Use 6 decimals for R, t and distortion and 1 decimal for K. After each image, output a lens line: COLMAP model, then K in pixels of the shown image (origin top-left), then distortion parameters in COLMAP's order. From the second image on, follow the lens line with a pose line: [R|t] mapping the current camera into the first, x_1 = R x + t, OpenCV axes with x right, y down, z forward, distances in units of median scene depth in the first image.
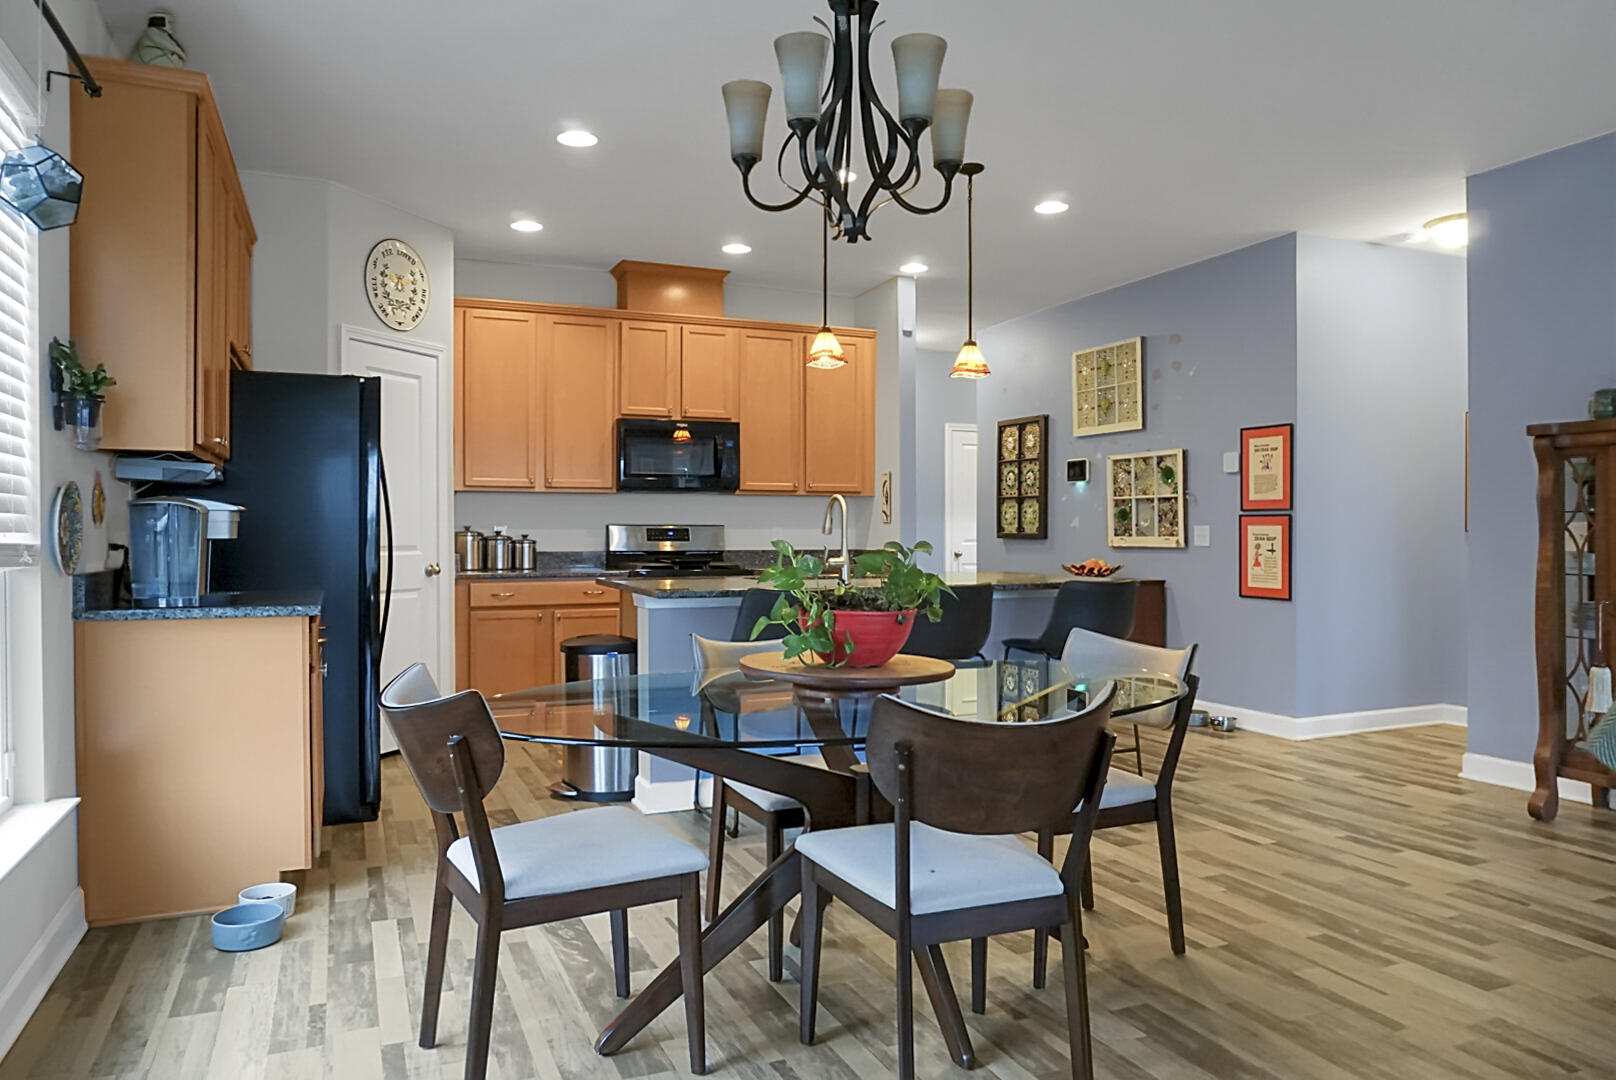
lens RADIAL K [[1103.7, 0, 808.0], [0, 1103.7, 540.0], [0, 0, 1]] dist [-0.040282, 0.001272]
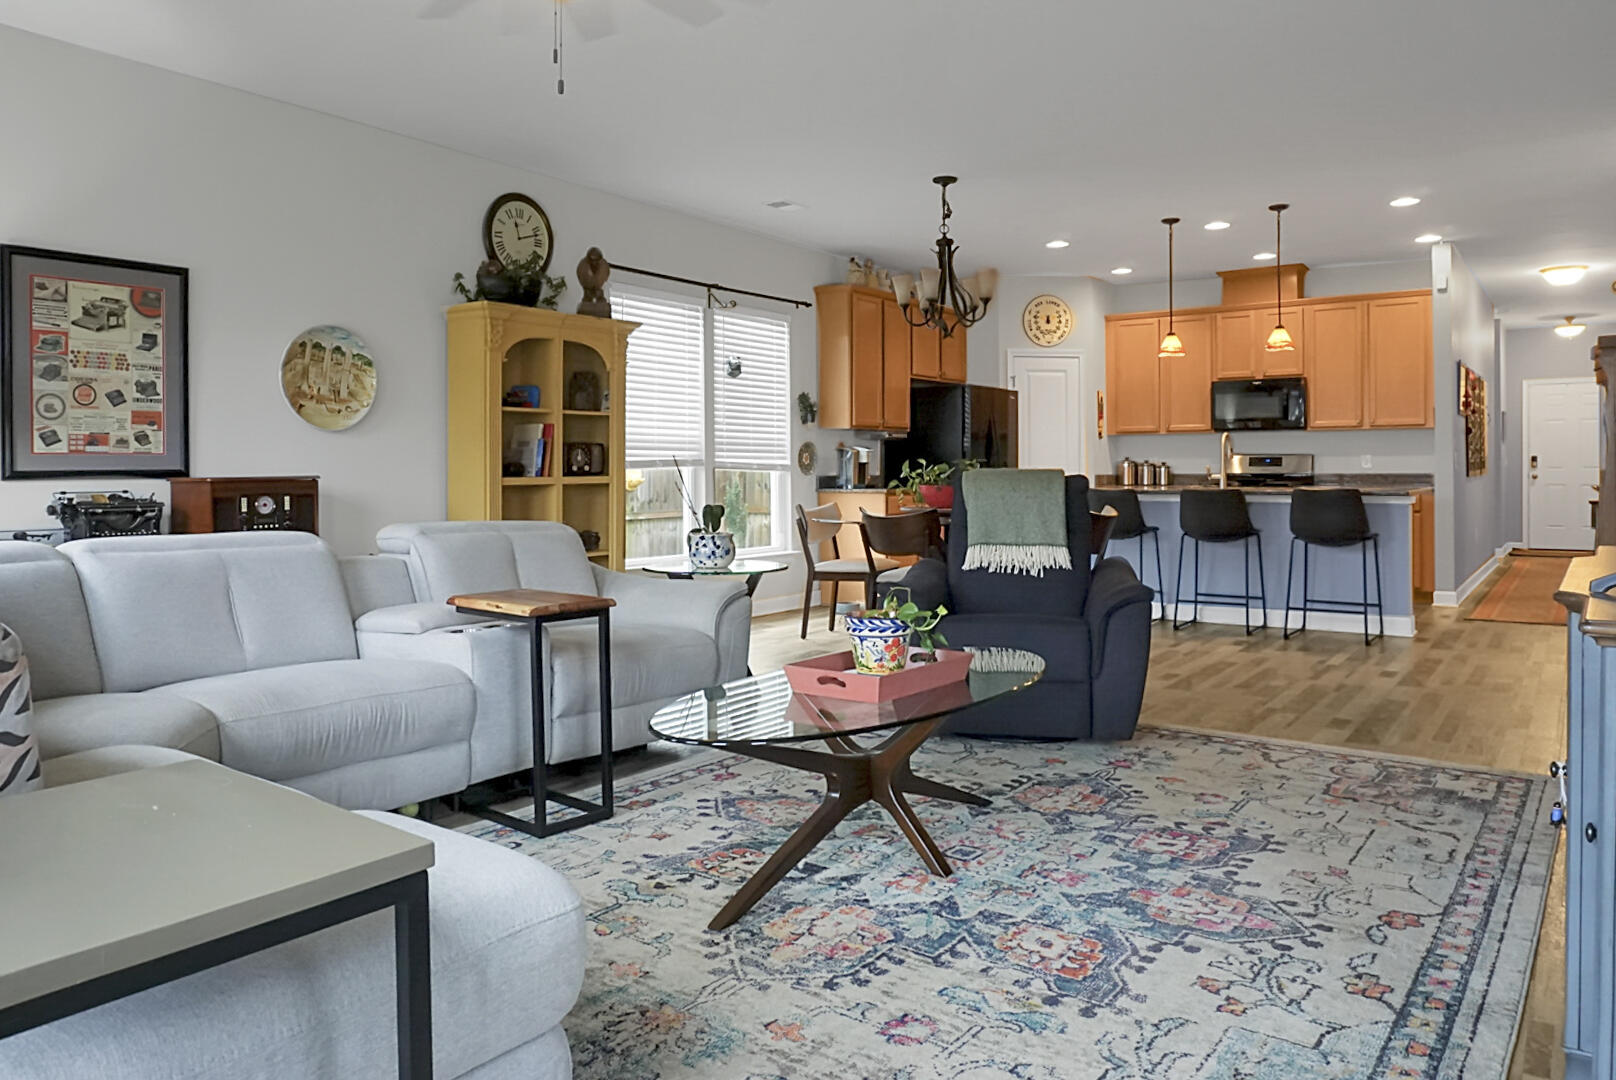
lens RADIAL K [[1139.7, 0, 808.2], [0, 1139.7, 481.5], [0, 0, 1]] dist [-0.020032, 0.003562]
pose [[0.523440, 0.005022, -0.852048, 0.790386], [-0.001488, 0.999986, 0.004979, 0.014193], [0.852061, -0.001338, 0.523440, -0.231573]]
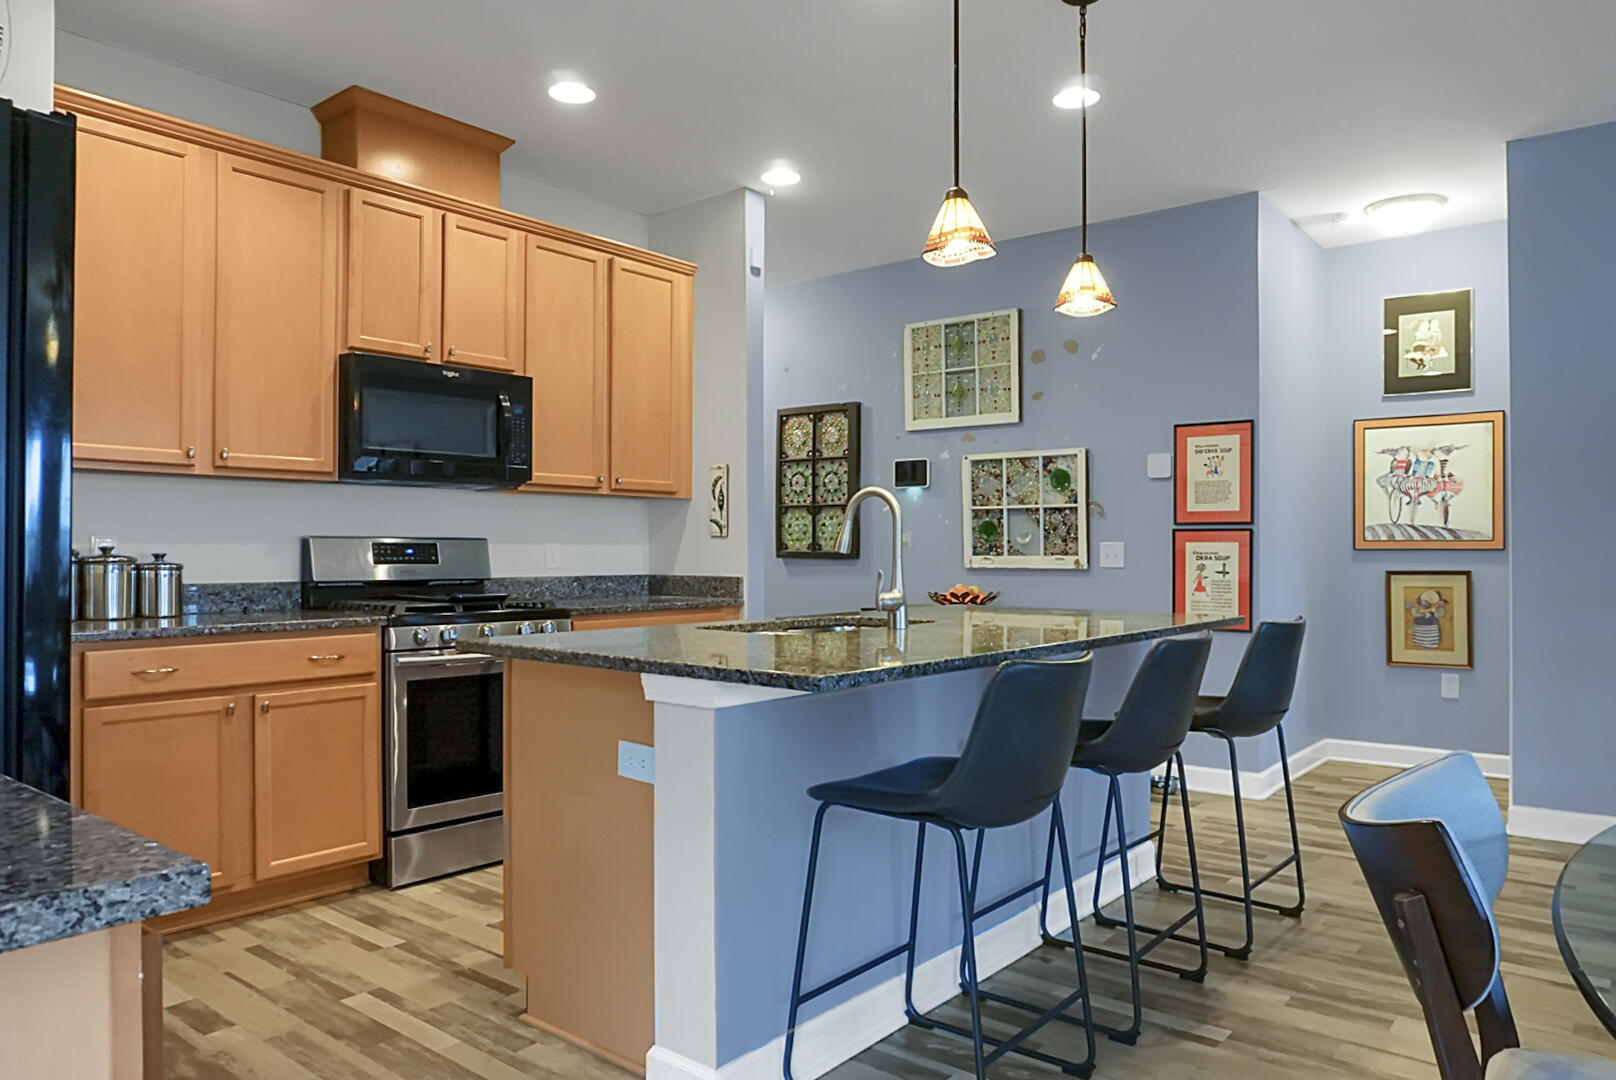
lens RADIAL K [[1103.7, 0, 808.0], [0, 1103.7, 540.0], [0, 0, 1]] dist [-0.040282, 0.001272]
pose [[0.888836, 0.005342, 0.458194, -0.208944], [0.002152, 0.999872, -0.015831, -0.002197], [-0.458220, 0.015057, 0.888711, 0.359730]]
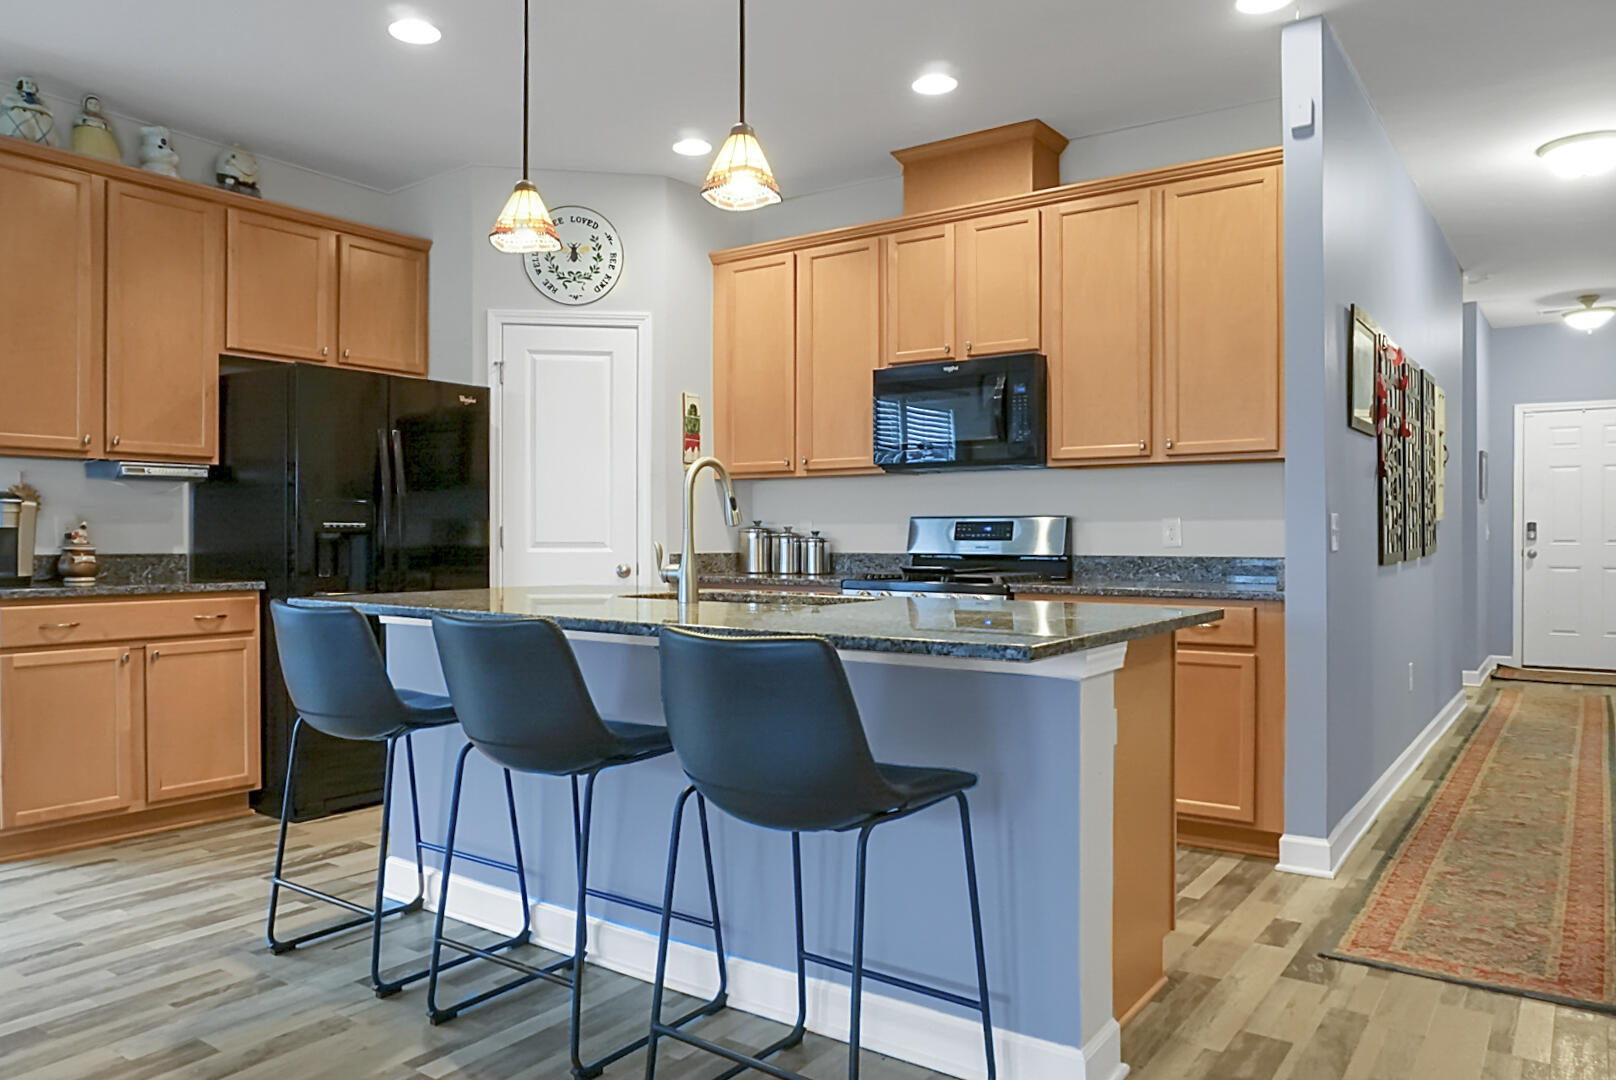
lens RADIAL K [[1124.2, 0, 811.0], [0, 1124.2, 551.8], [0, 0, 1]] dist [-0.038162, 0.011075]
pose [[0.513233, 0.011618, -0.858171, 0.422303], [-0.008386, 0.999929, 0.008522, 0.003228], [0.858208, 0.002823, 0.513294, 0.553888]]
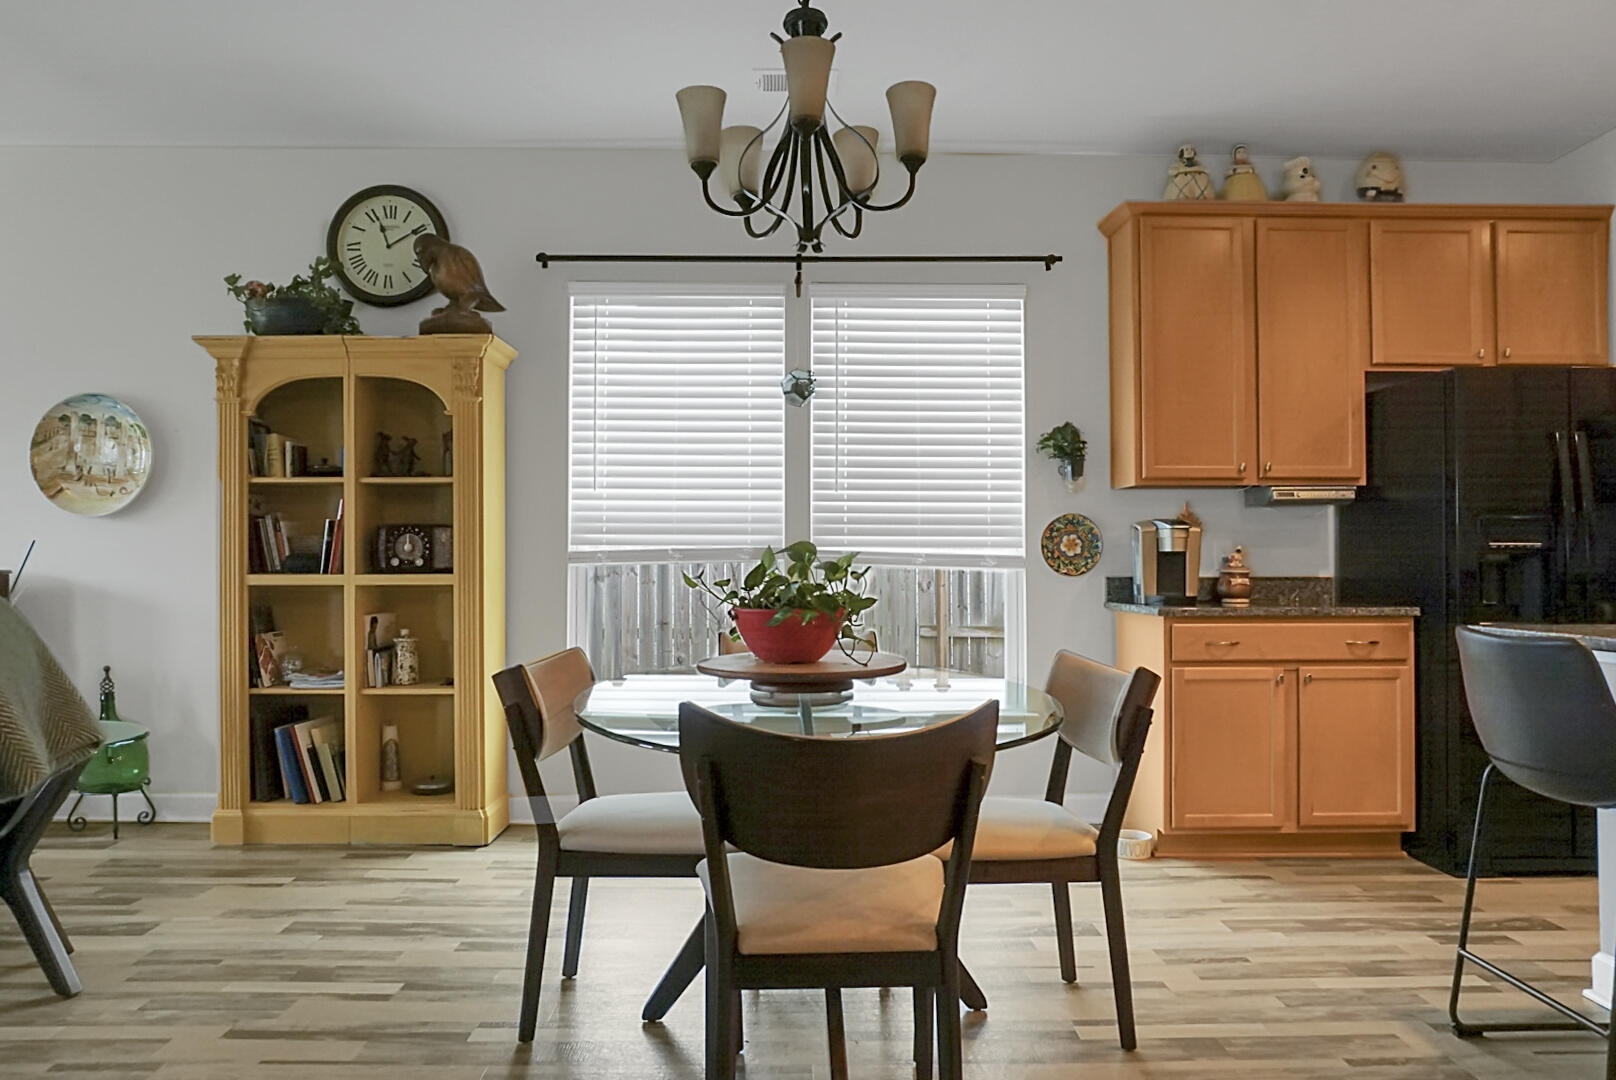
lens RADIAL K [[1110.7, 0, 815.9], [0, 1110.7, 533.6], [0, 0, 1]] dist [-0.018466, 0.005085]
pose [[-0.378603, -0.026792, -0.925171, 0.381651], [-0.007559, 0.999637, -0.025856, 0.006630], [0.925528, -0.002796, -0.378668, 0.539430]]
